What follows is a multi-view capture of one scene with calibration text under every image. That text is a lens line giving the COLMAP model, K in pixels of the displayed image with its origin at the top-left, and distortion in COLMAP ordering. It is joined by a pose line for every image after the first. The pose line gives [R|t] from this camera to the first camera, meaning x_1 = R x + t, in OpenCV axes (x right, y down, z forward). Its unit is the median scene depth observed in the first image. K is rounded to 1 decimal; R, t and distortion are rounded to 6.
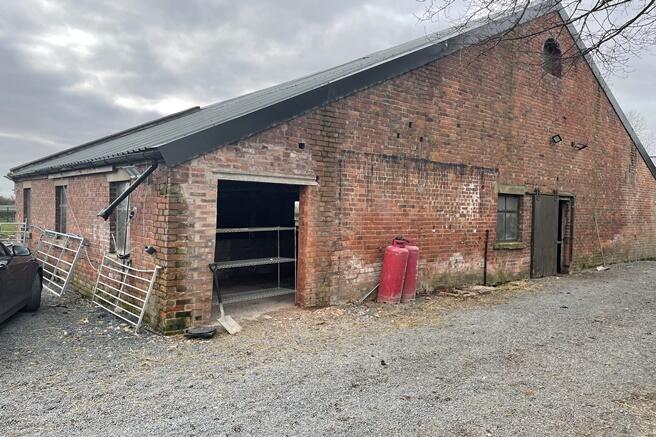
lens RADIAL K [[483.3, 0, 326.9], [0, 483.3, 215.6], [0, 0, 1]] dist [0.027865, -0.020555]
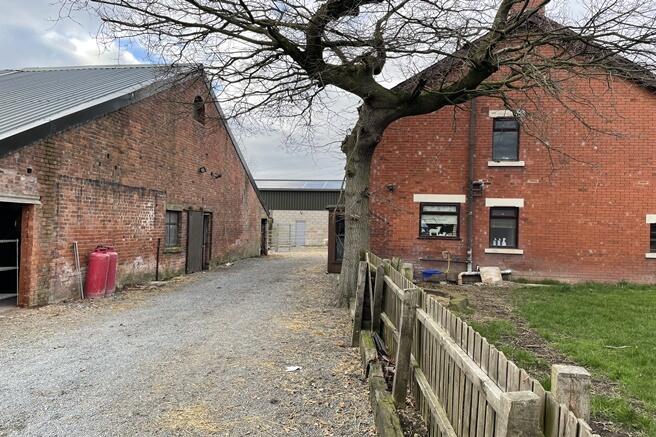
lens RADIAL K [[483.3, 0, 327.8], [0, 483.3, 219.4], [0, 0, 1]] dist [0.027865, -0.020555]
pose [[0.727078, -0.000363, 0.686555, -0.280858], [0.008945, 0.999920, -0.008944, -0.006053], [-0.686497, 0.012644, 0.727023, -0.309526]]
